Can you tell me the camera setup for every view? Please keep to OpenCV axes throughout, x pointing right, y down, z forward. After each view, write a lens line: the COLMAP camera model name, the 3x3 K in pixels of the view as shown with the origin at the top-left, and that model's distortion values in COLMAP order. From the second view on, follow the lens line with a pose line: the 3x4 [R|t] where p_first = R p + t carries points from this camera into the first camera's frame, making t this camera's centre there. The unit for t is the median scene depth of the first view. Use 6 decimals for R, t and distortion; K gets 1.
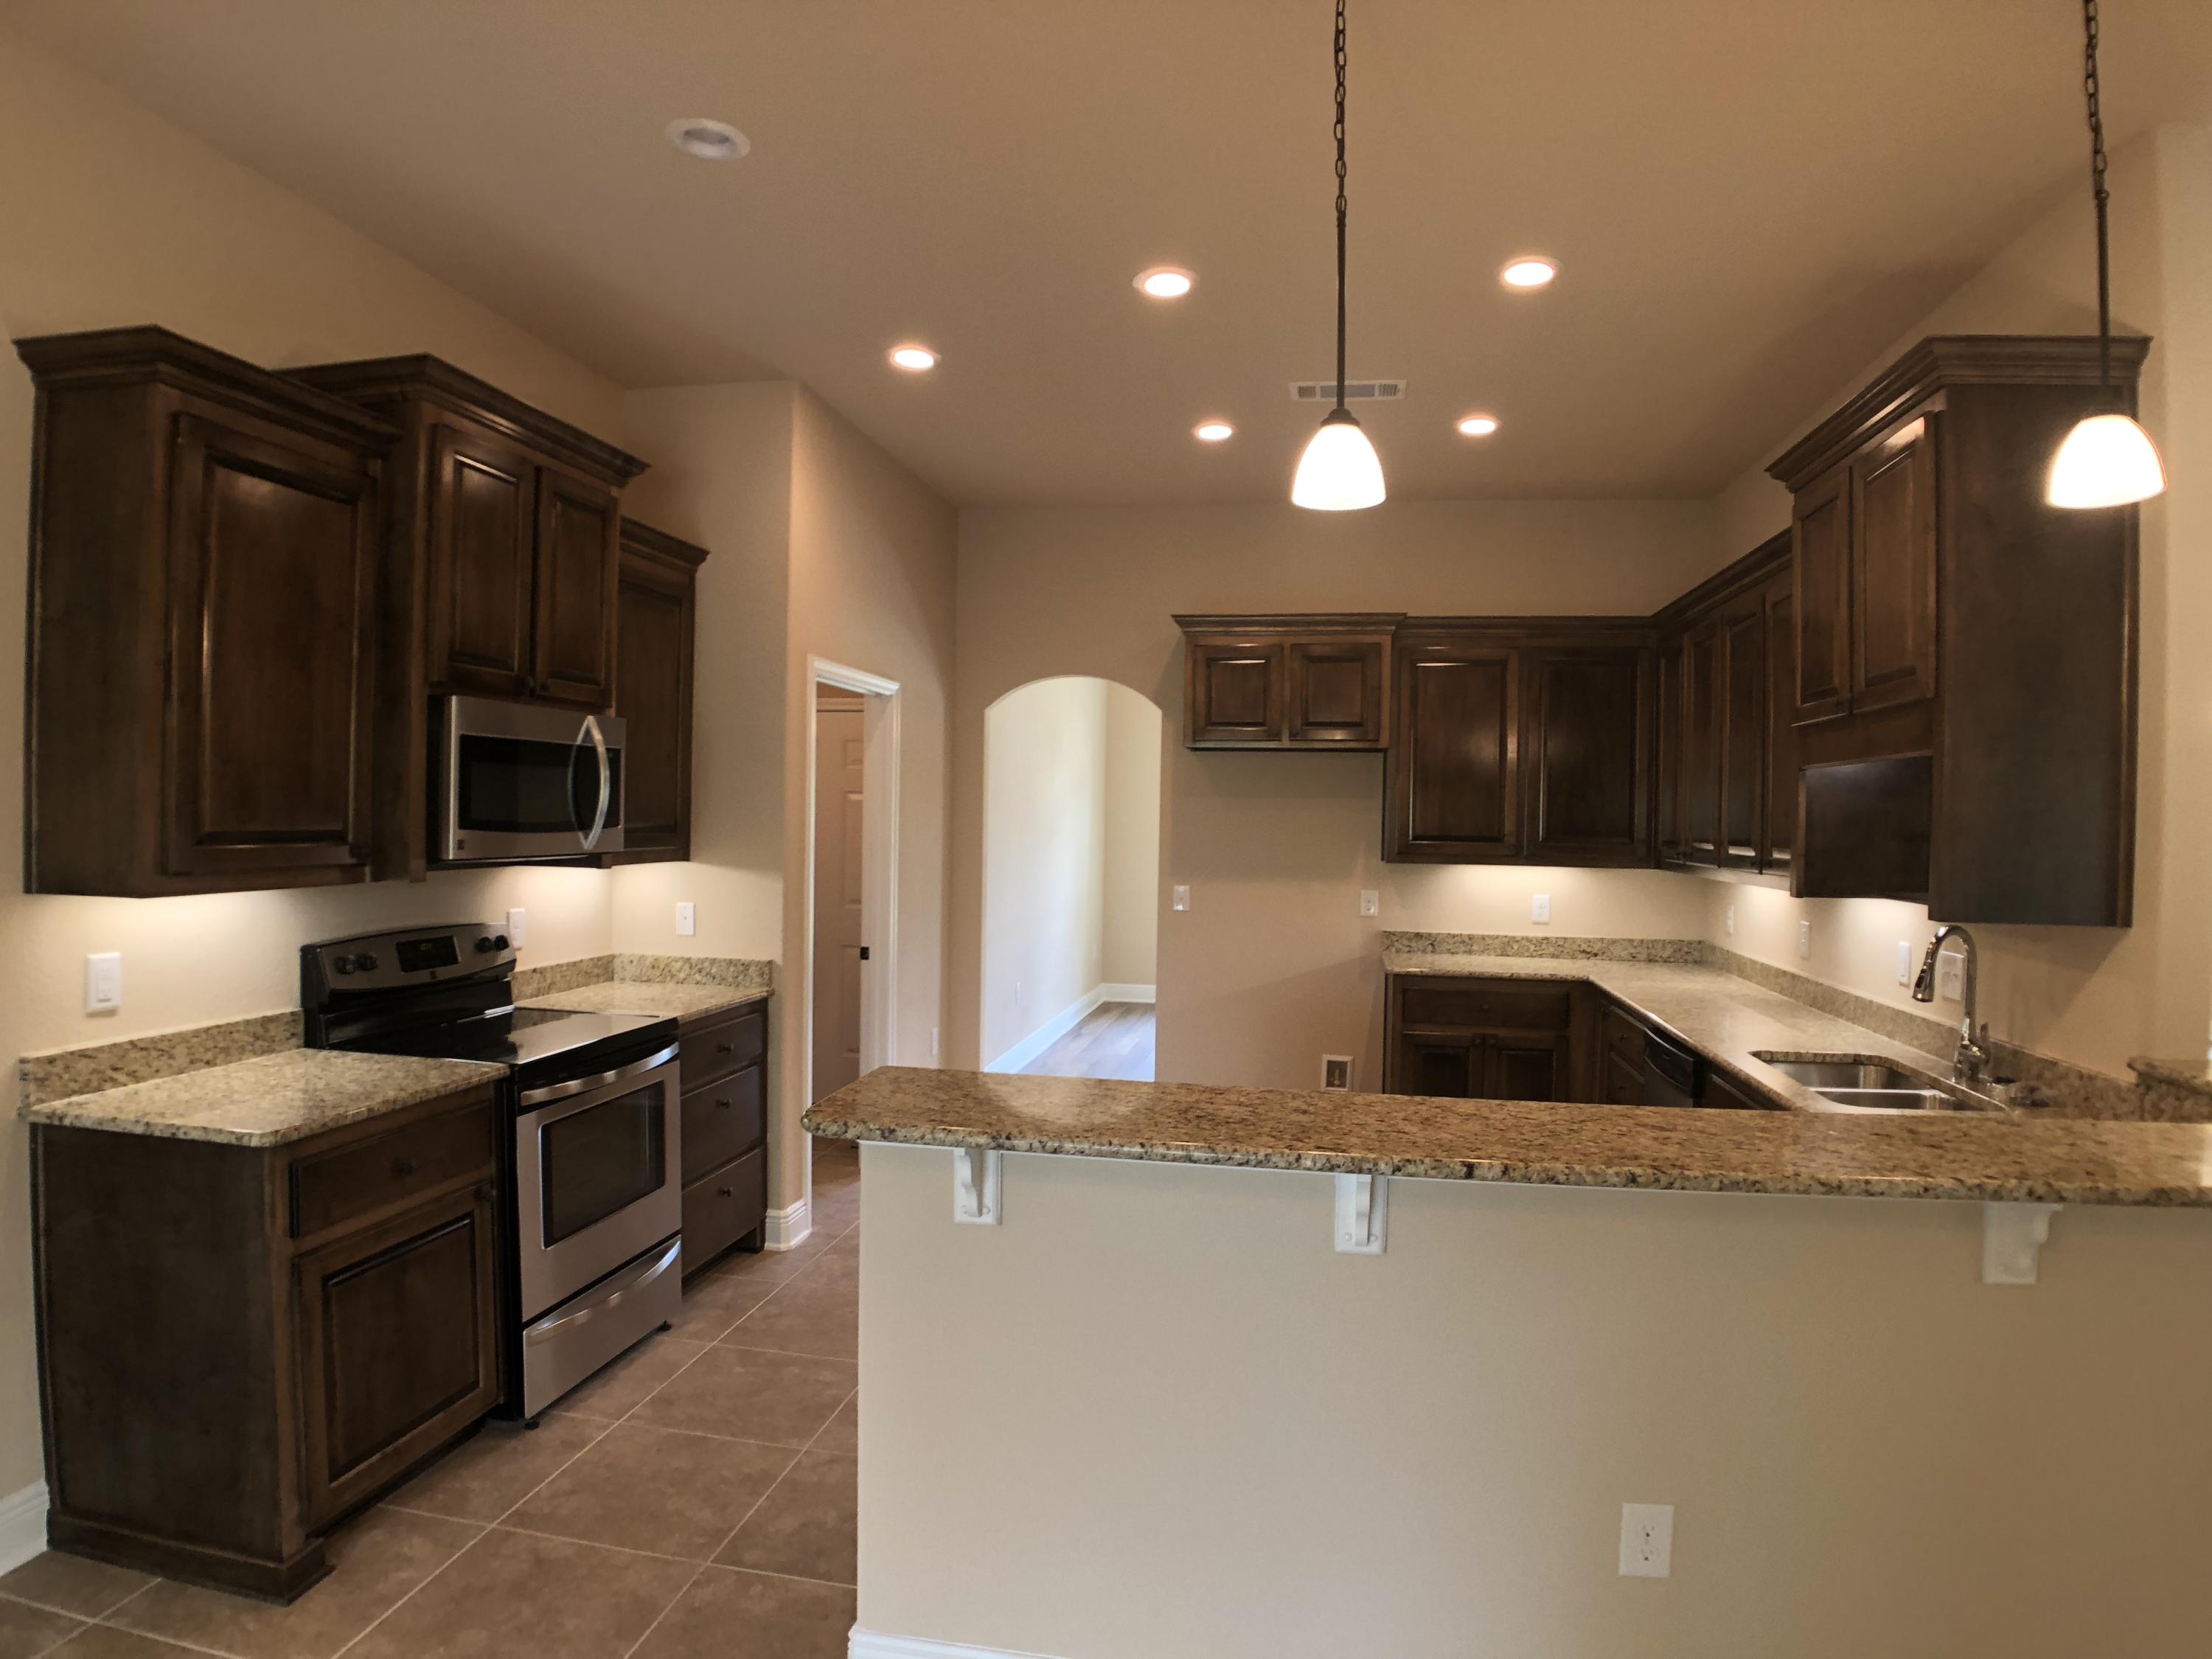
lens RADIAL K [[1243.0, 0, 1118.0], [0, 1243.0, 839.1], [0, 0, 1]] dist [-0.107209, 0.023903]
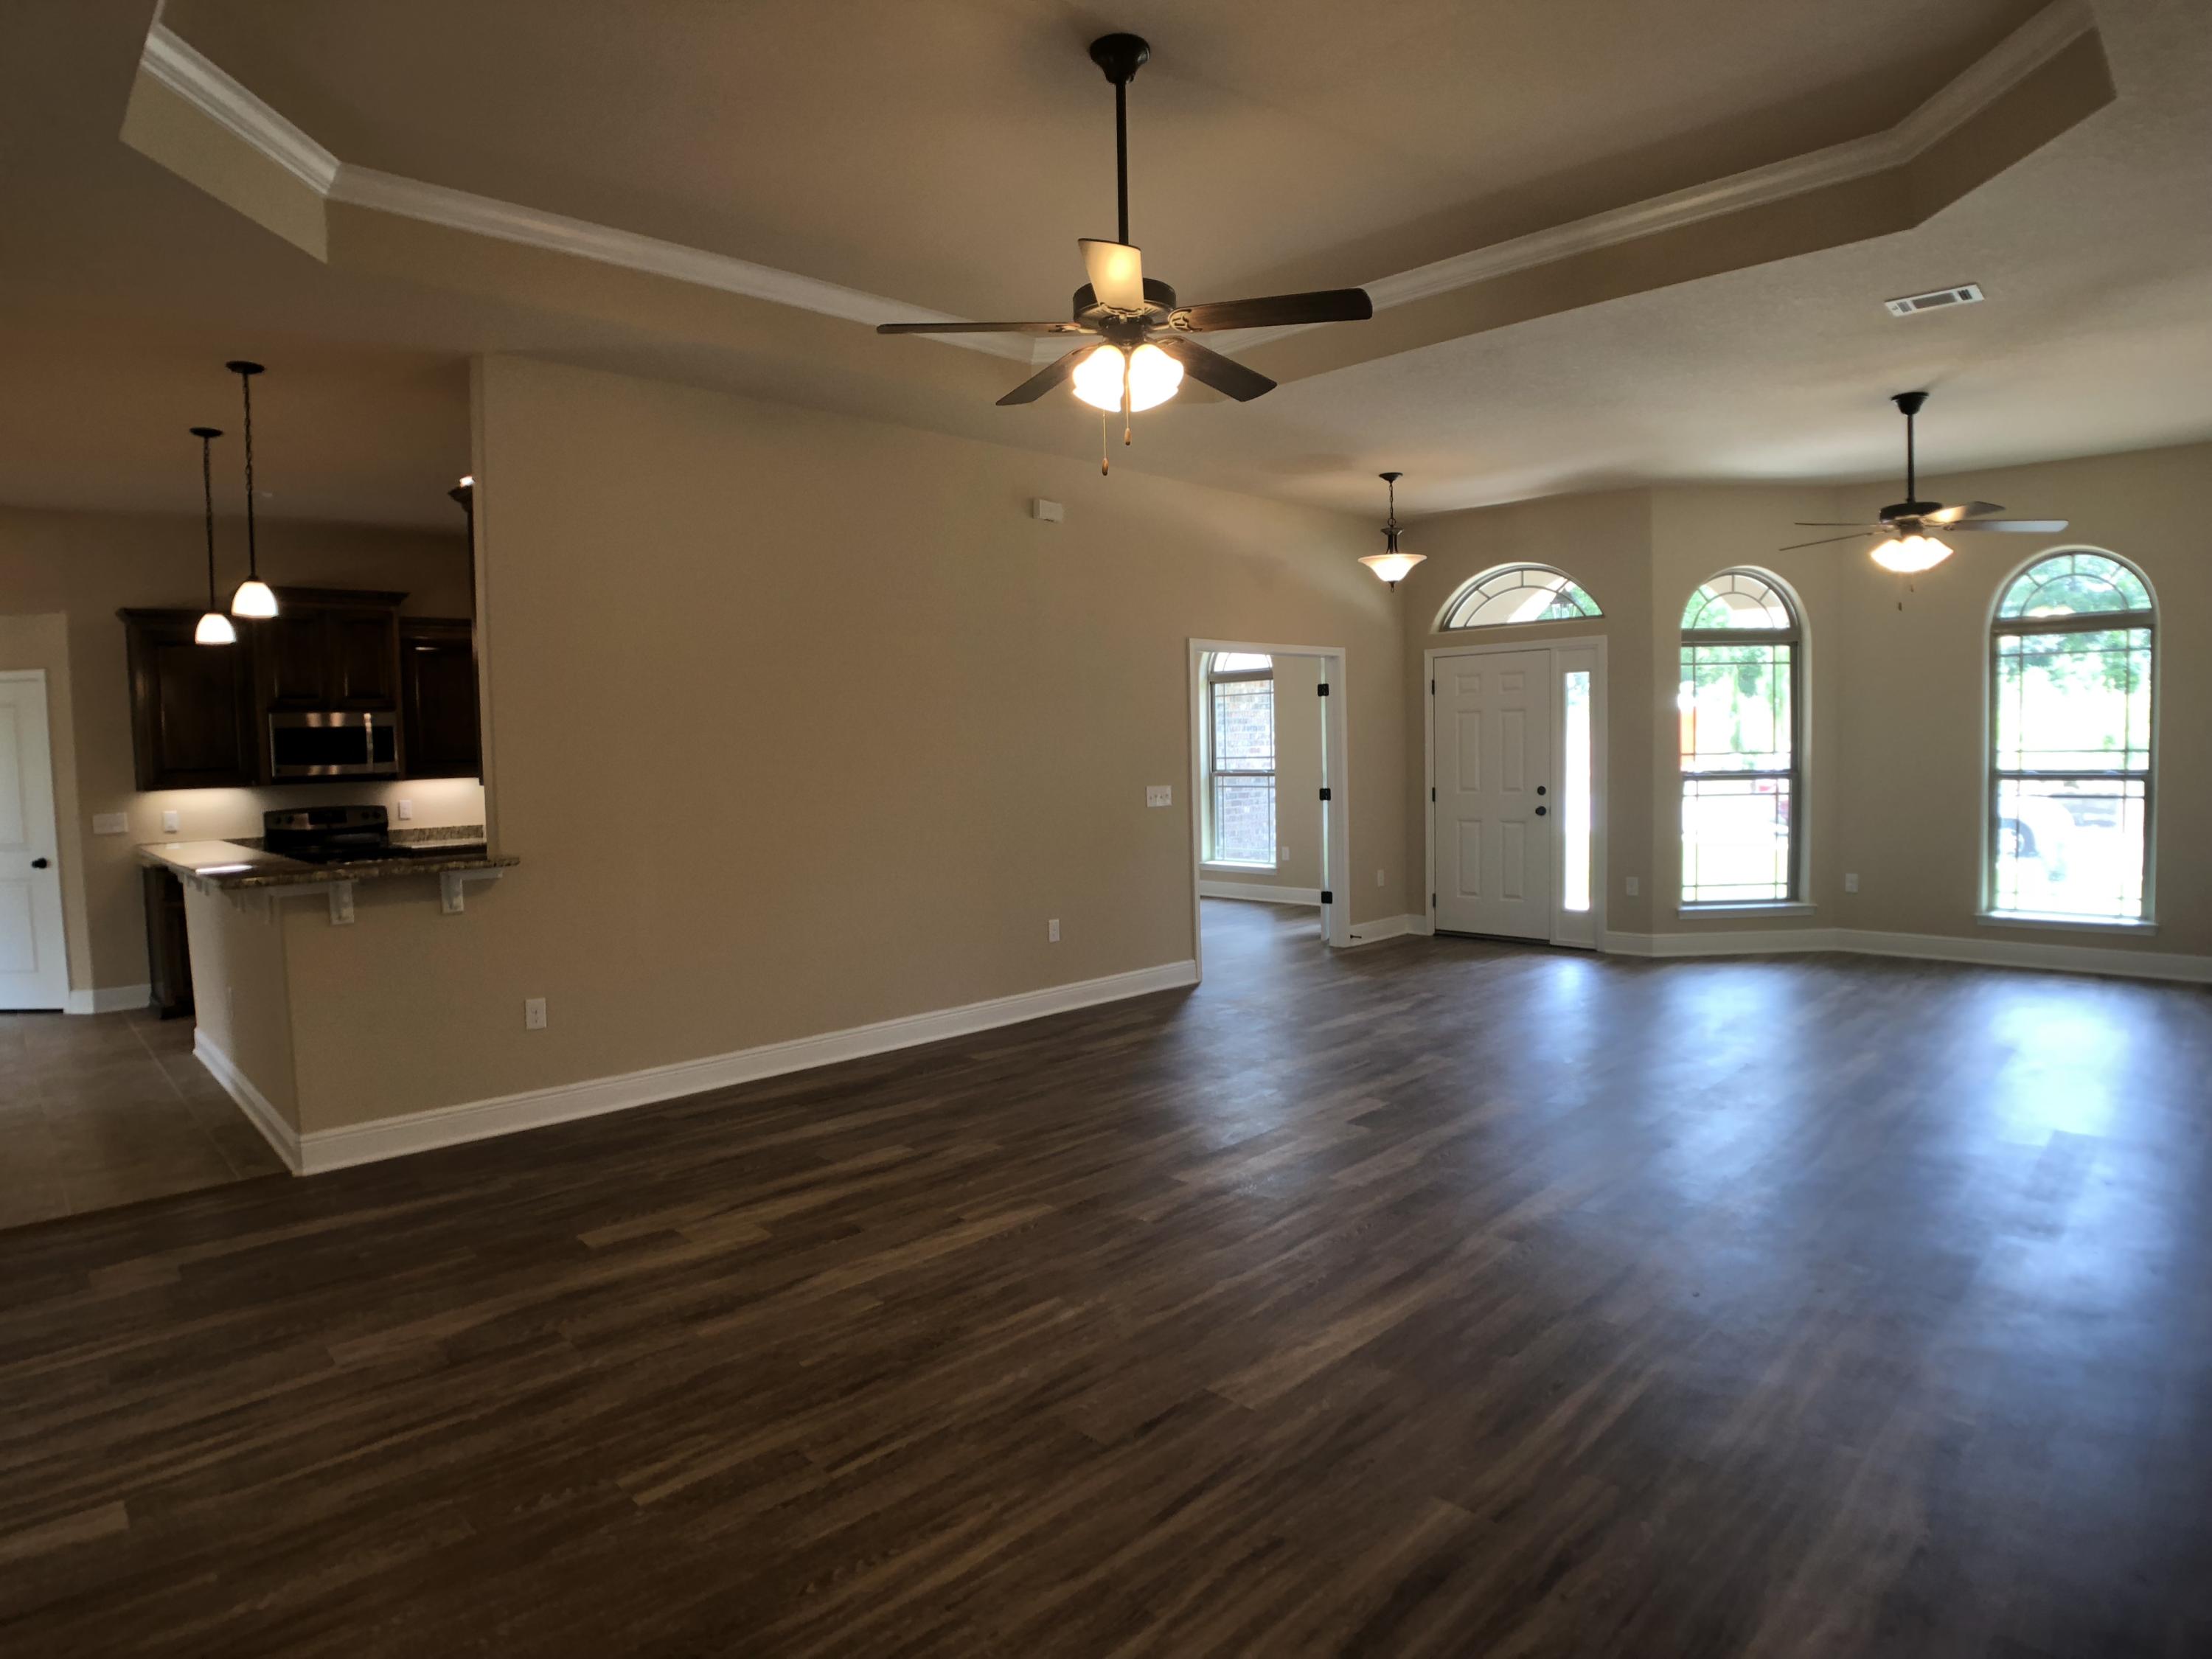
lens RADIAL K [[1243.0, 0, 1121.7], [0, 1243.0, 831.0], [0, 0, 1]] dist [-0.107209, 0.023903]
pose [[0.813540, 0.000873, -0.581508, 1.633984], [0.028178, 0.998765, 0.040920, 0.054805], [0.580826, -0.049676, 0.812511, -0.005385]]
